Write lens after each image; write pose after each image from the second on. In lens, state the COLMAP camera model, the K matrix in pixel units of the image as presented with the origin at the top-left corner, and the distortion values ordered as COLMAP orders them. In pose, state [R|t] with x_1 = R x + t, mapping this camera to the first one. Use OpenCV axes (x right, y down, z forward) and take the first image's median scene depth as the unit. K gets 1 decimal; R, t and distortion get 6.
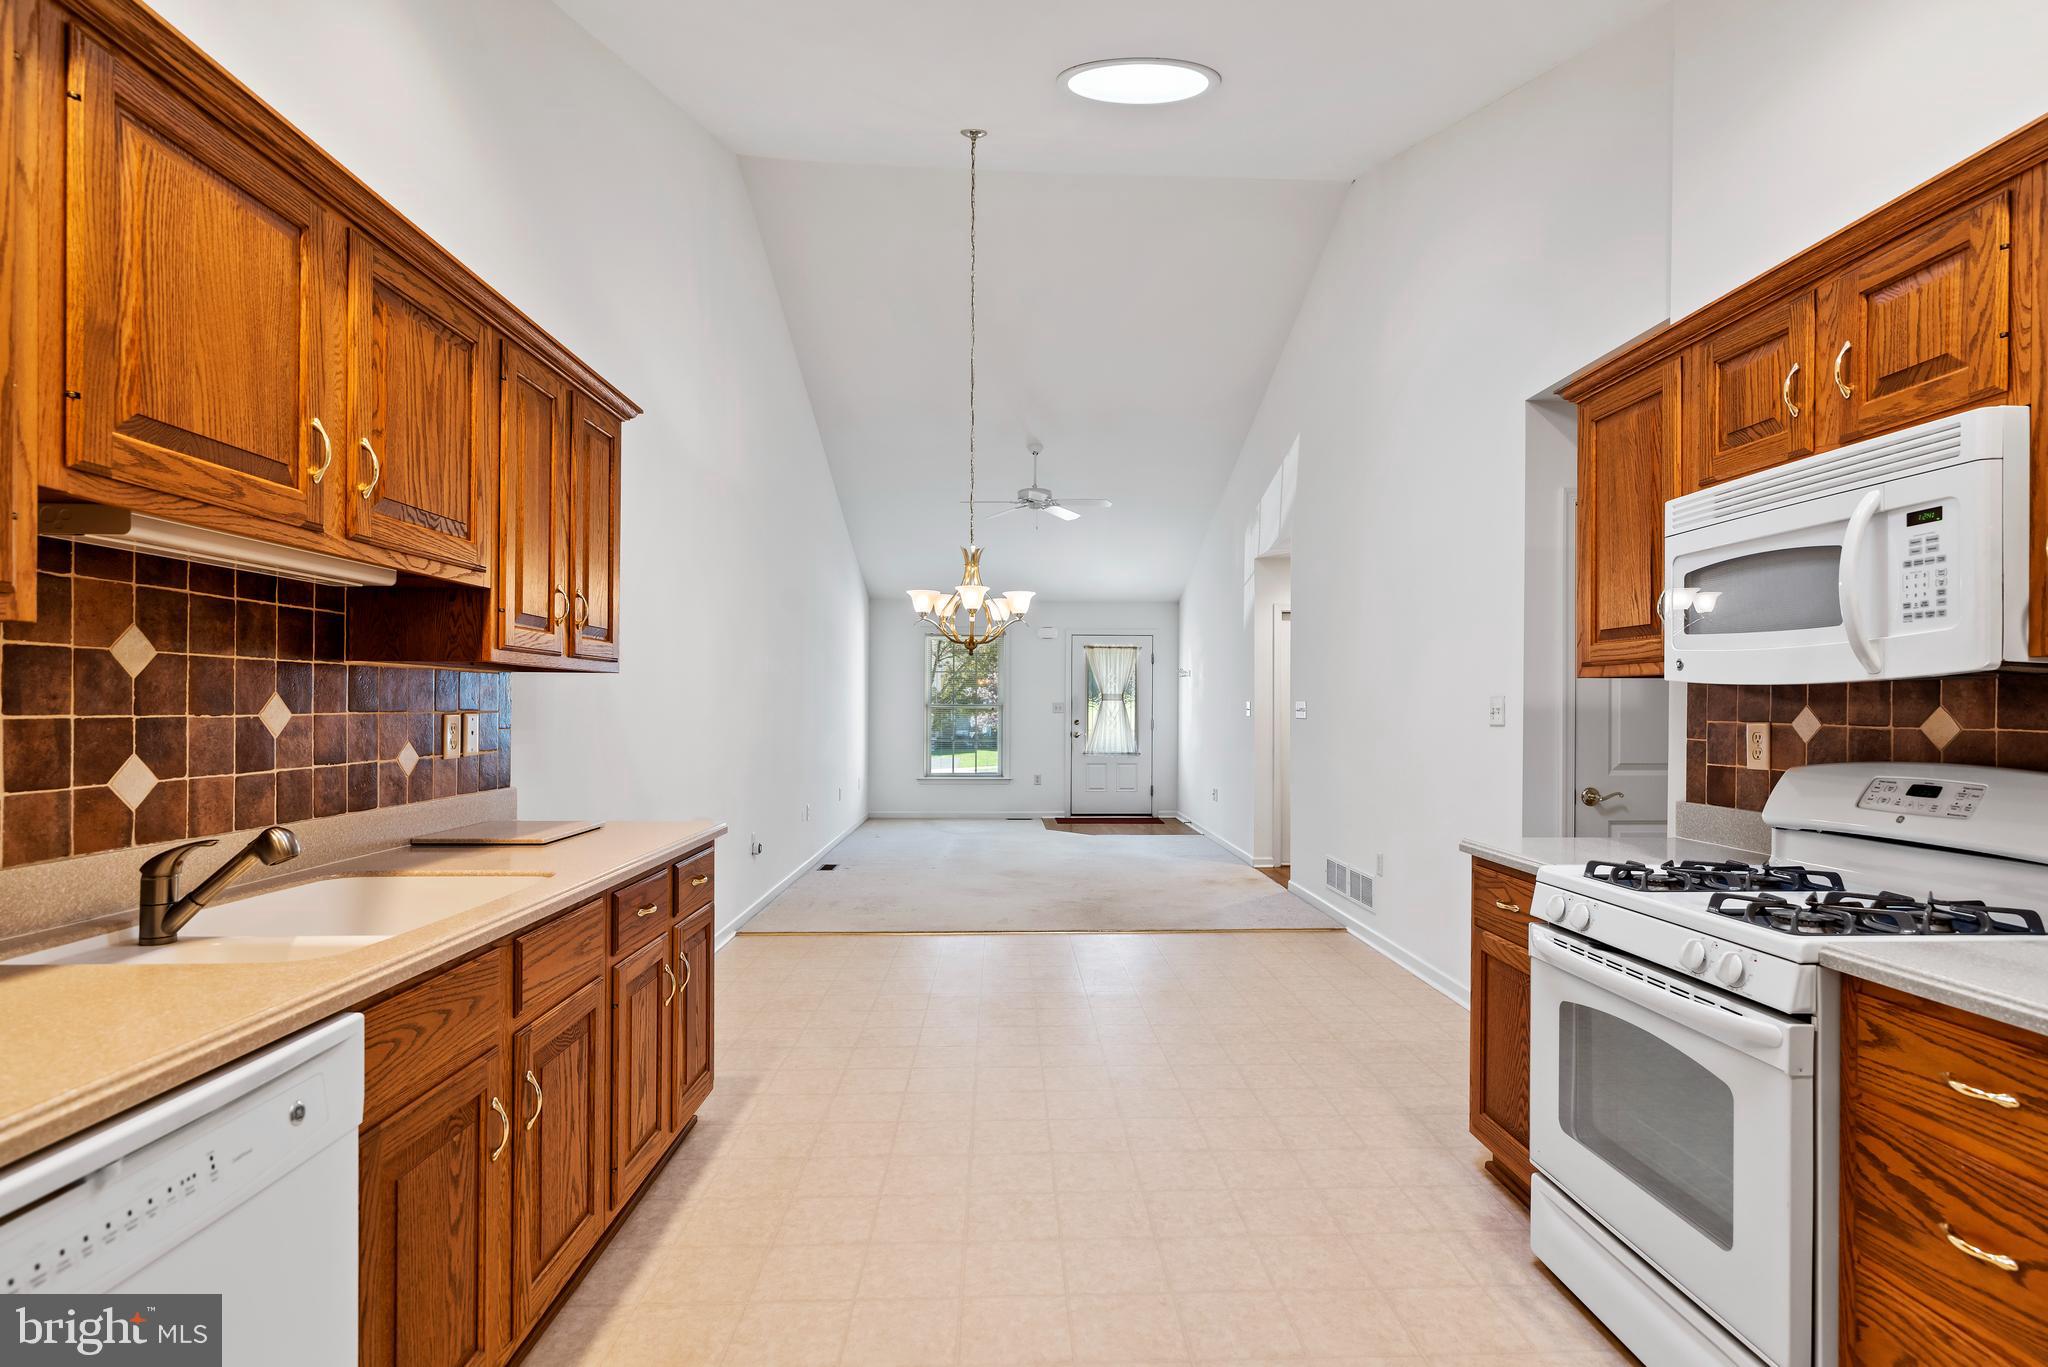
lens RADIAL K [[975.0, 0, 1062.4], [0, 975.0, 705.0], [0, 0, 1]] dist [-0.000397, 0.000001]
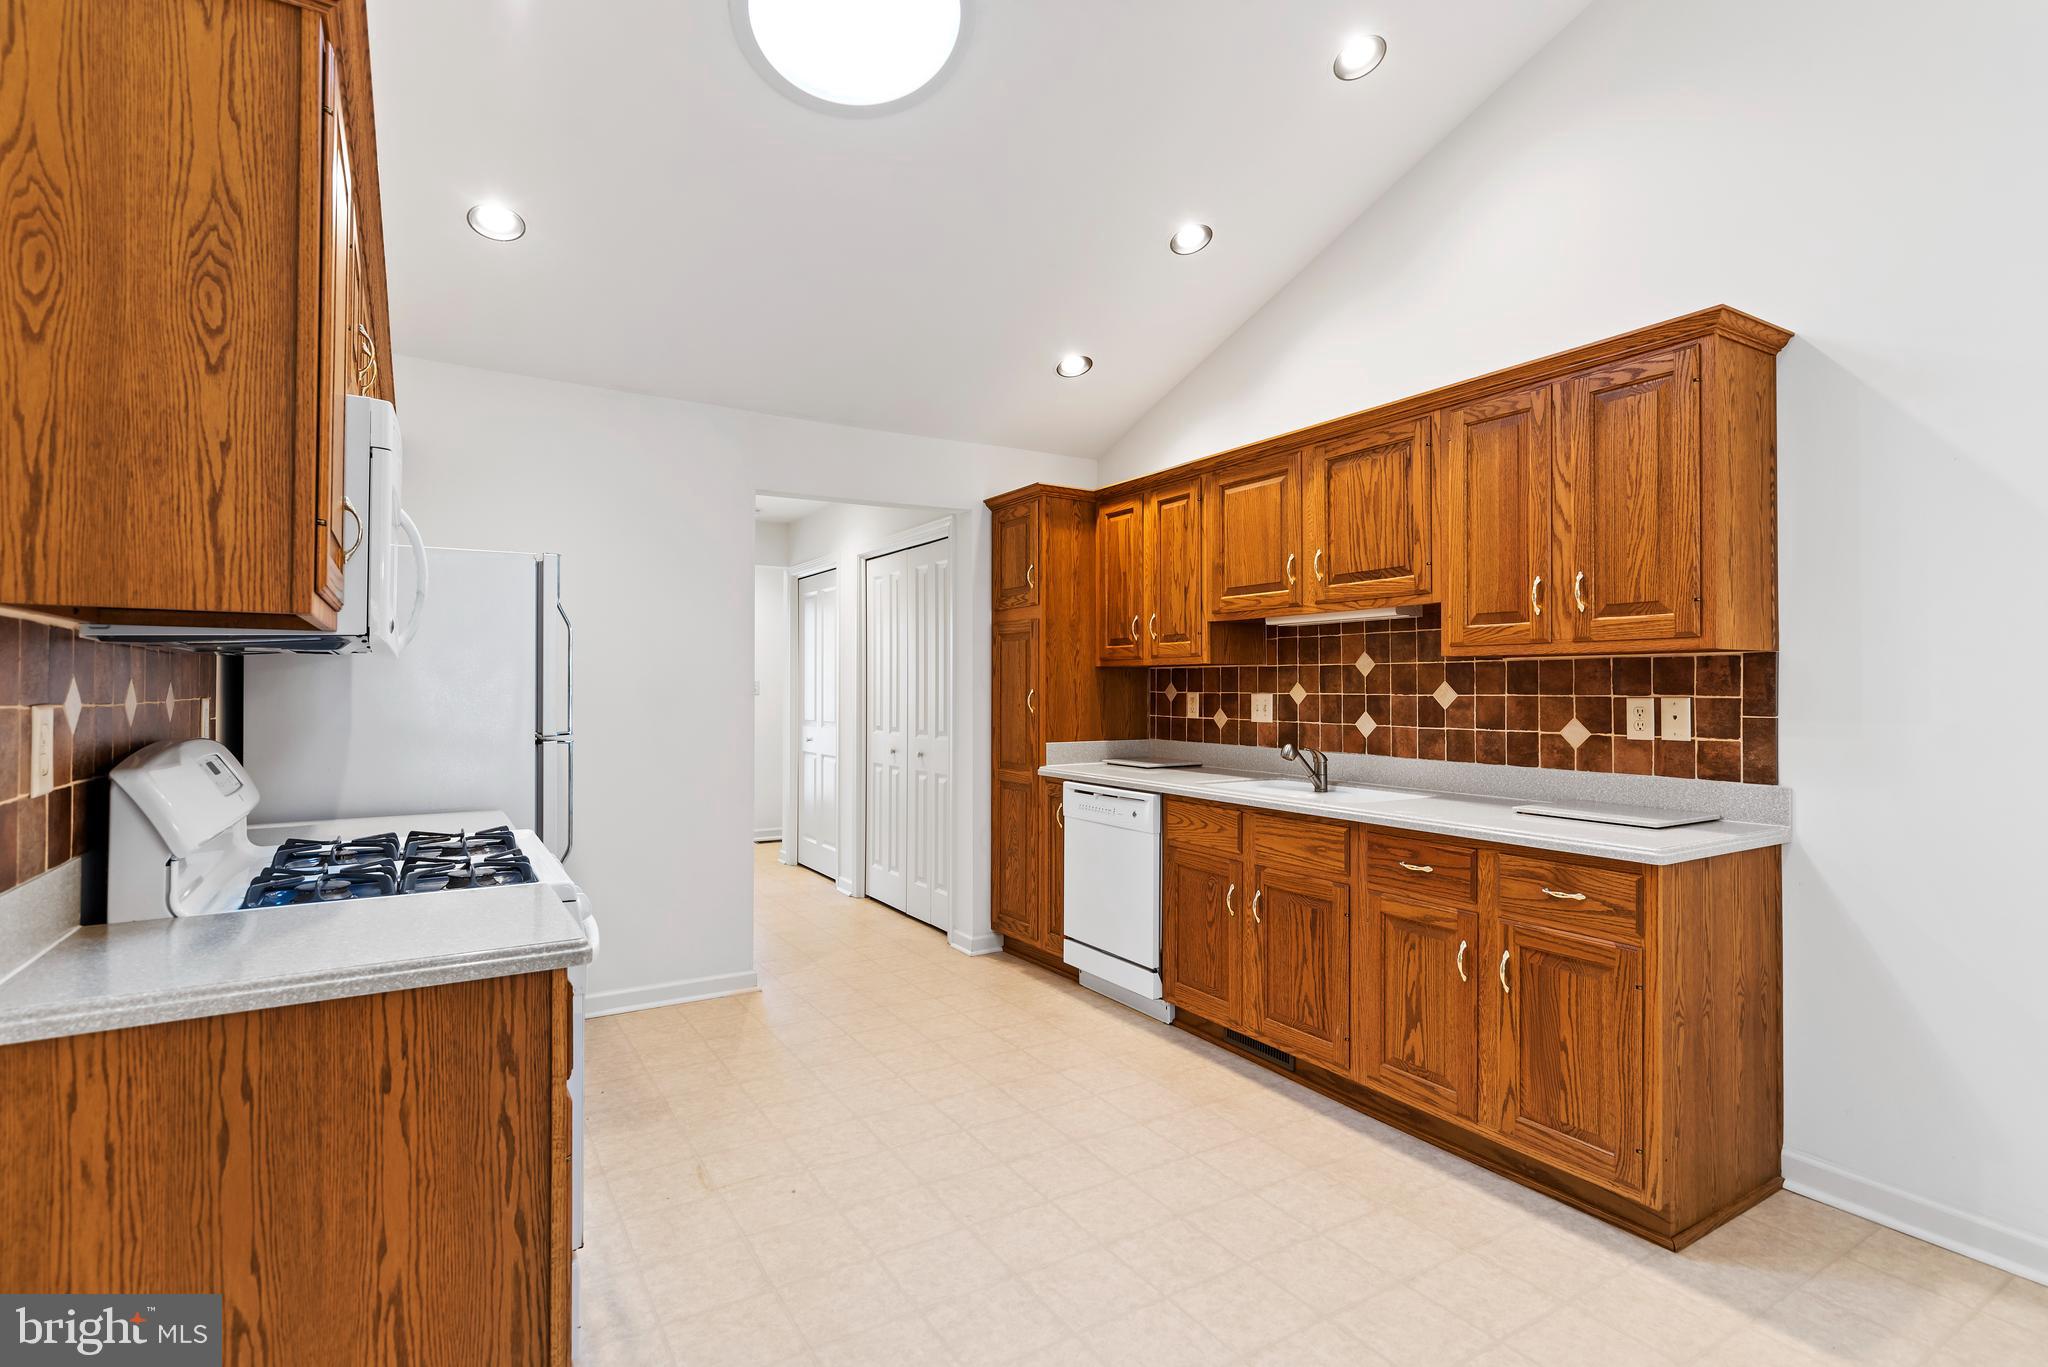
lens RADIAL K [[973.3, 0, 1036.1], [0, 973.3, 679.5], [0, 0, 1]] dist [-0.000057, 0.000580]
pose [[-0.876933, -0.011378, -0.480478, 0.610742], [-0.005482, 0.999891, -0.013673, 0.010294], [0.480582, -0.009357, -0.876900, 2.127015]]
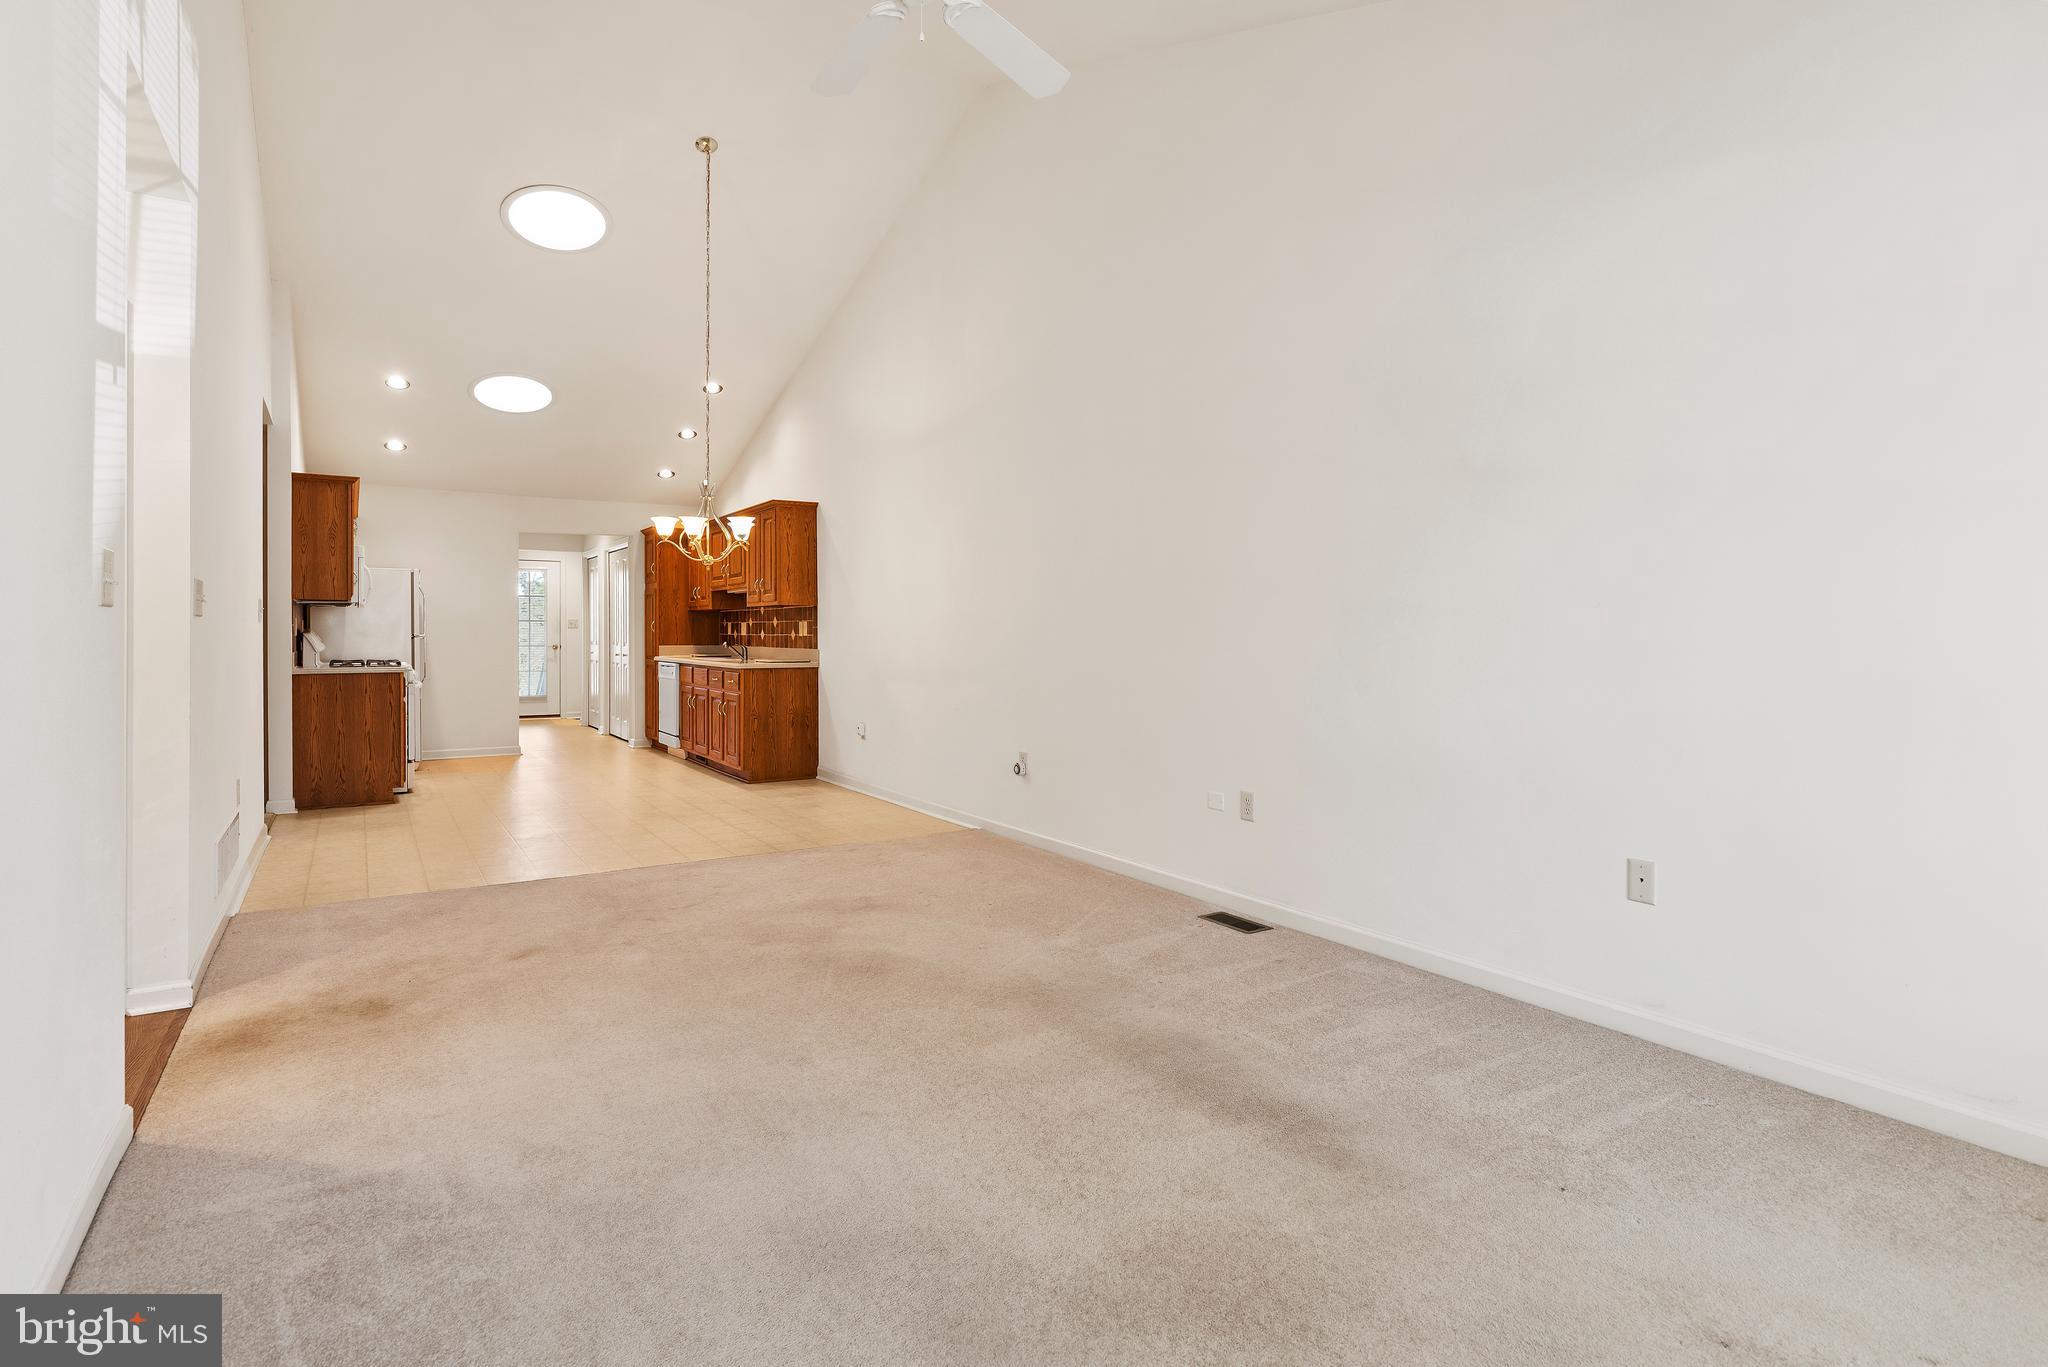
lens RADIAL K [[1014.2, 0, 1025.8], [0, 1014.2, 642.2], [0, 0, 1]] dist [0.000537, 0.000239]
pose [[-0.868250, -0.002557, -0.496121, 0.442530], [-0.004543, 0.999986, 0.002798, 0.082869], [0.496106, 0.004683, -0.868249, 5.401194]]
